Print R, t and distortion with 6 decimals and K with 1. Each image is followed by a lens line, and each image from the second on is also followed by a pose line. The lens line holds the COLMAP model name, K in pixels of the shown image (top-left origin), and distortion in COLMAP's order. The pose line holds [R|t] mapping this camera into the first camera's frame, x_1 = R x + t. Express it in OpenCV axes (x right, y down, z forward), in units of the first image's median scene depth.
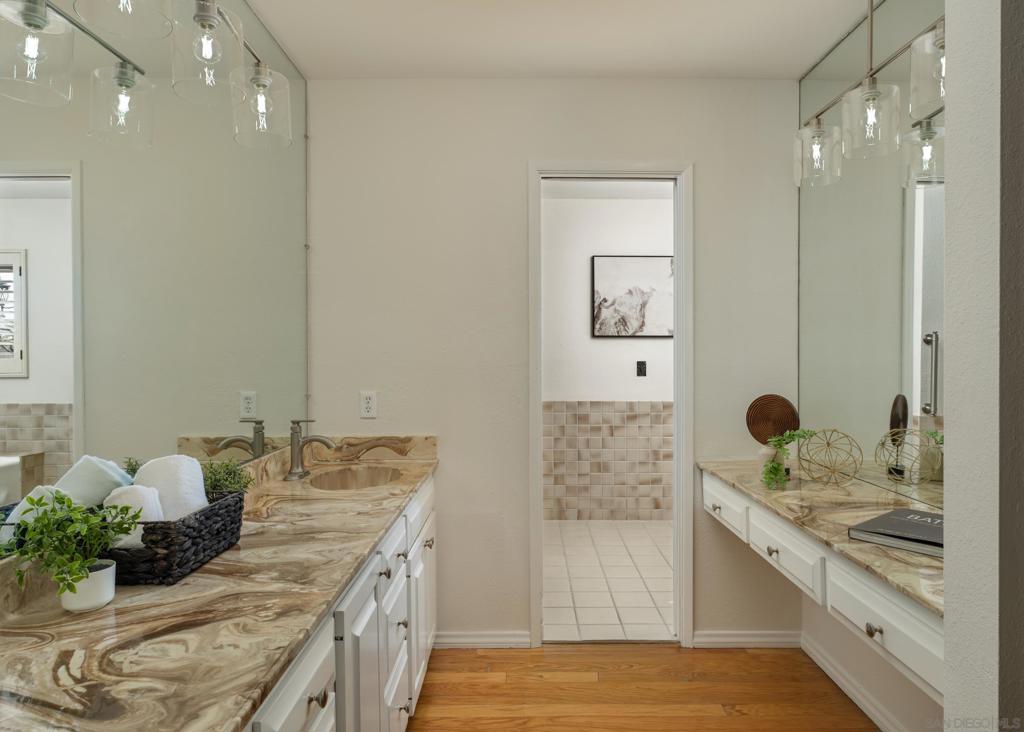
lens RADIAL K [[633.8, 0, 515.2], [0, 633.8, 363.0], [0, 0, 1]] dist [-0.000784, -0.002198]
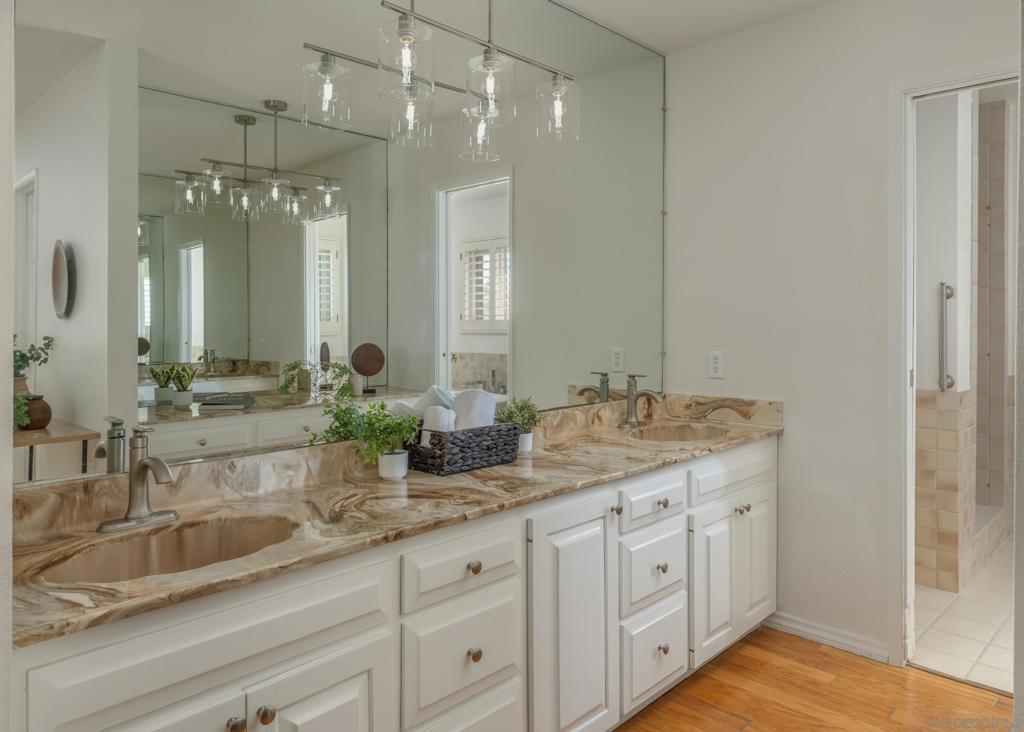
lens RADIAL K [[683.6, 0, 506.9], [0, 683.6, 322.0], [0, 0, 1]] dist [-0.001502, -0.001868]
pose [[0.710016, 0.002483, -0.704181, 0.335582], [-0.005287, 0.999984, -0.001804, 0.002497], [0.704166, 0.005004, 0.710018, 0.003665]]
